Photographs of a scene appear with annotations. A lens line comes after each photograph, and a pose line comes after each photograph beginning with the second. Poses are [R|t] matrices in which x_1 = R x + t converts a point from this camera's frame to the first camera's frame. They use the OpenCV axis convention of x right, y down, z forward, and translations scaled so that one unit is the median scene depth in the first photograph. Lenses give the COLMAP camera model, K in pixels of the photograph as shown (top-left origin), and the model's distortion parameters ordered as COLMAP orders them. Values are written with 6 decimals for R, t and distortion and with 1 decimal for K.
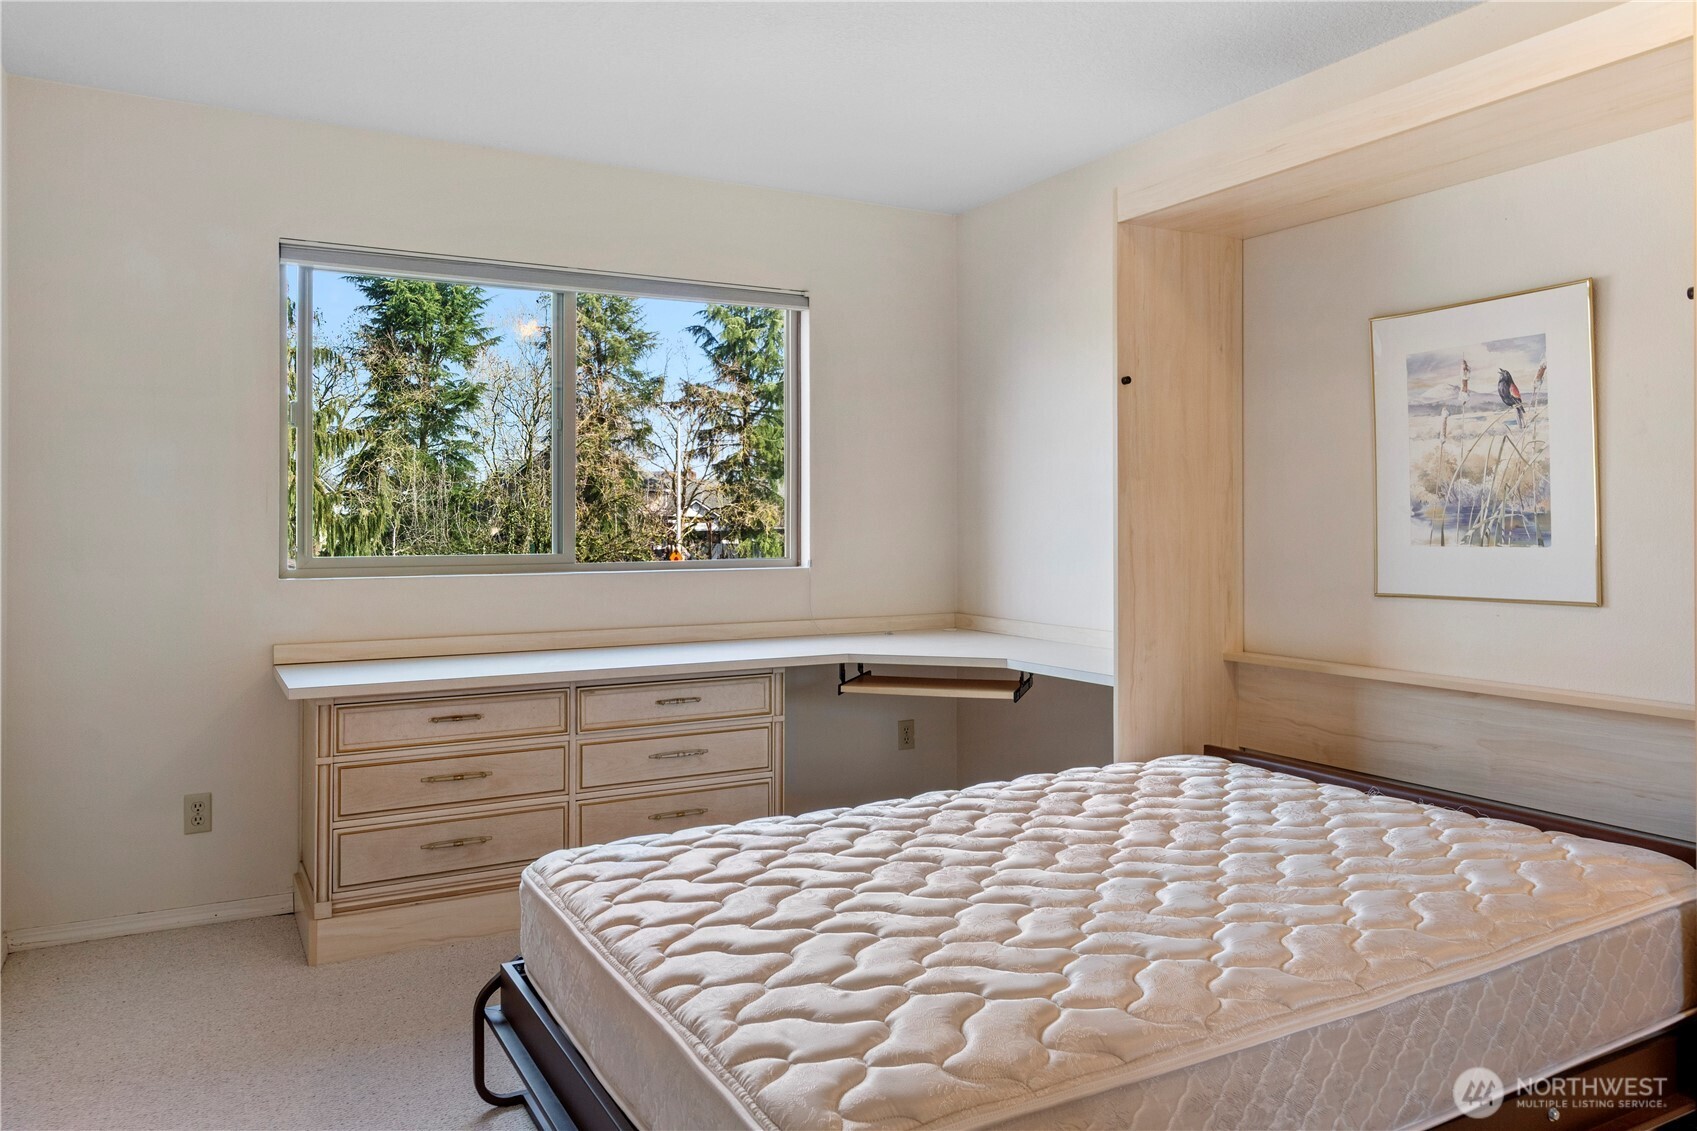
lens RADIAL K [[1213.4, 0, 851.9], [0, 1213.4, 526.9], [0, 0, 1]] dist [0.025500, -0.010456]
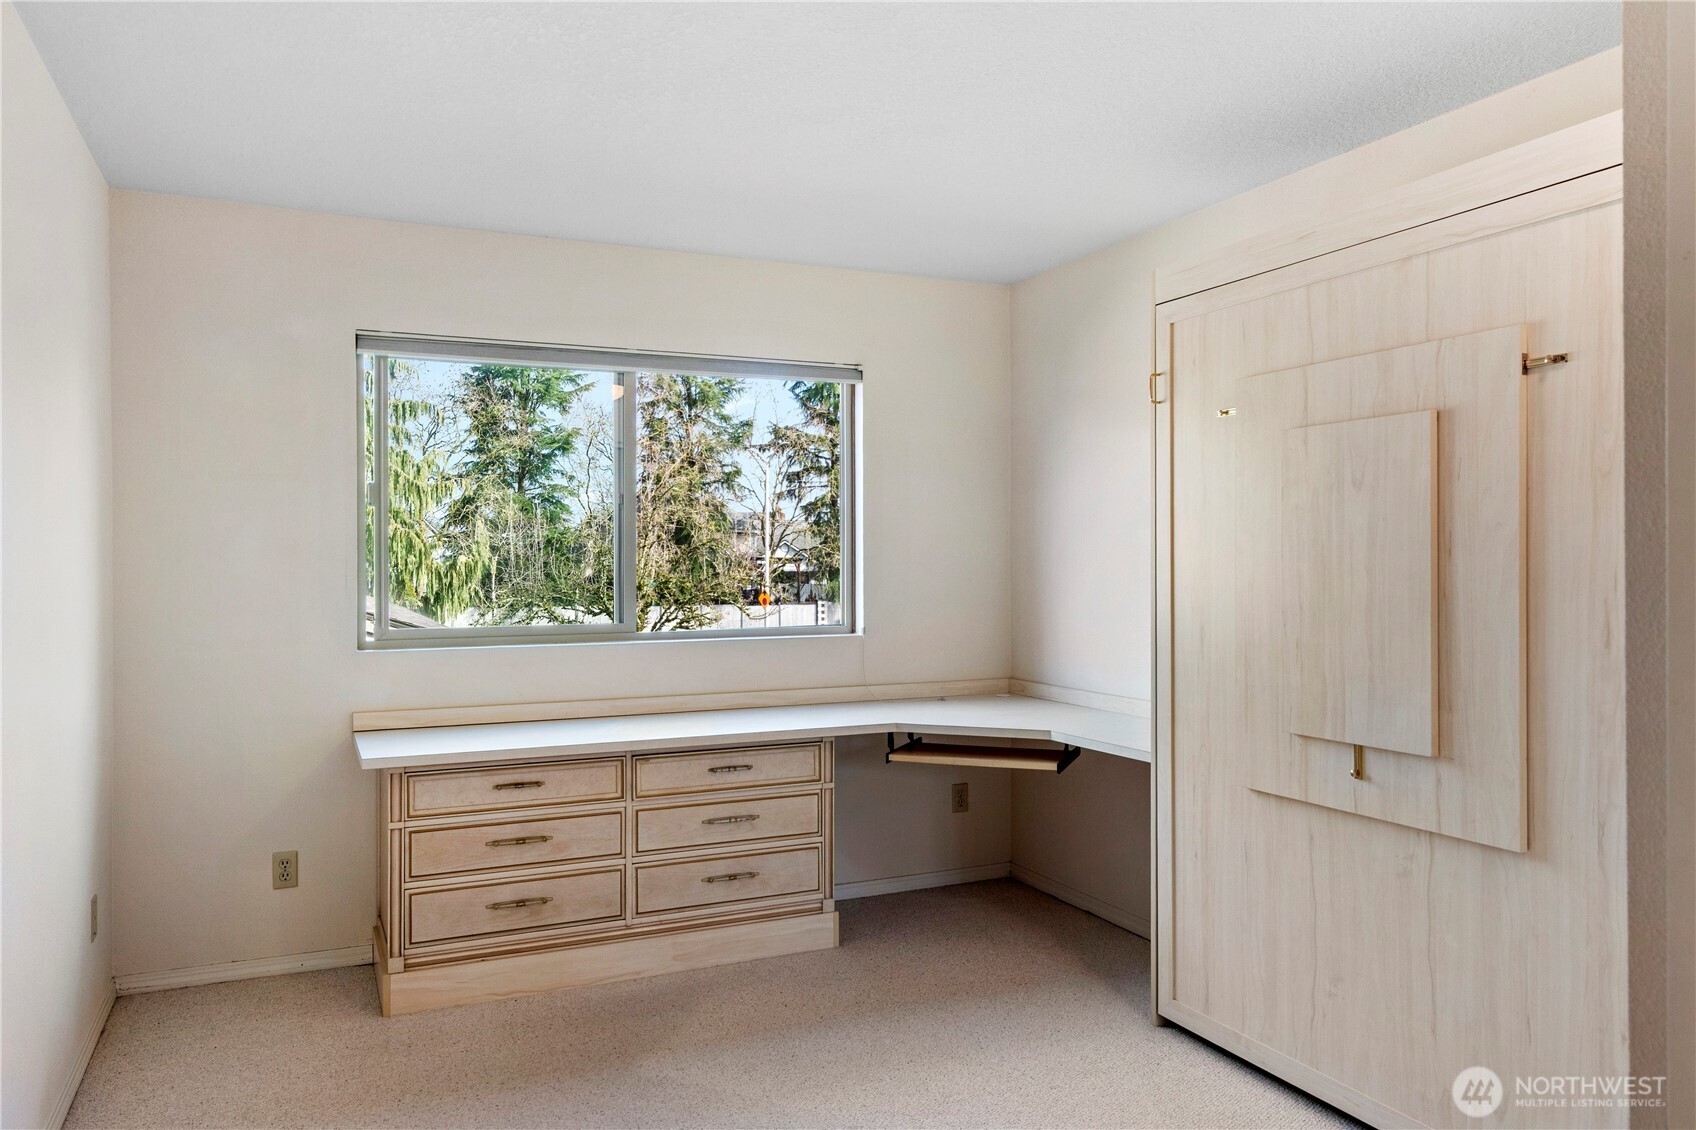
lens RADIAL K [[1212.7, 0, 848.0], [0, 1212.7, 577.1], [0, 0, 1]] dist [0.025500, -0.010456]
pose [[0.996925, -0.000431, -0.078362, 0.035065], [0.001210, 0.999950, 0.009887, -0.027758], [0.078354, -0.009951, 0.996876, -0.021899]]
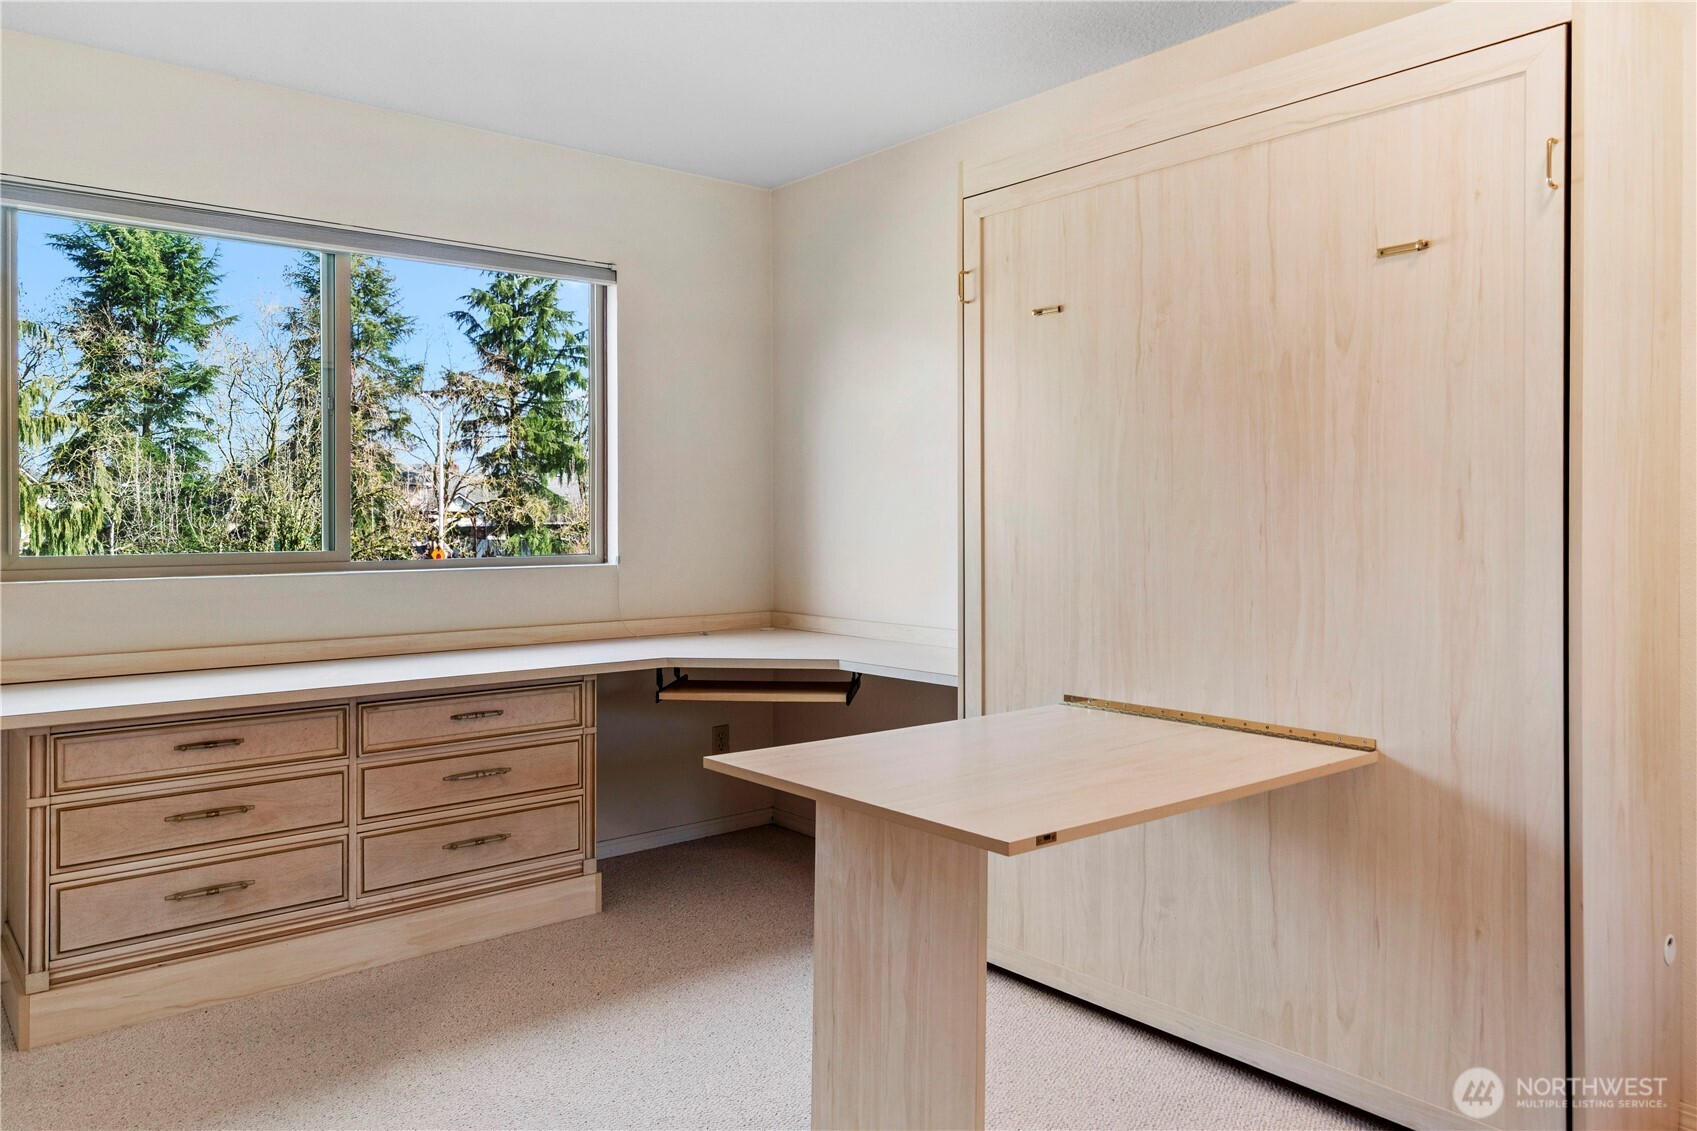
lens RADIAL K [[1213.4, 0, 844.8], [0, 1213.4, 531.8], [0, 0, 1]] dist [0.025500, -0.010456]
pose [[0.983650, -0.002092, 0.180077, -0.034451], [0.000704, 0.999970, 0.007773, 0.001827], [-0.180088, -0.007520, 0.983622, 0.067384]]
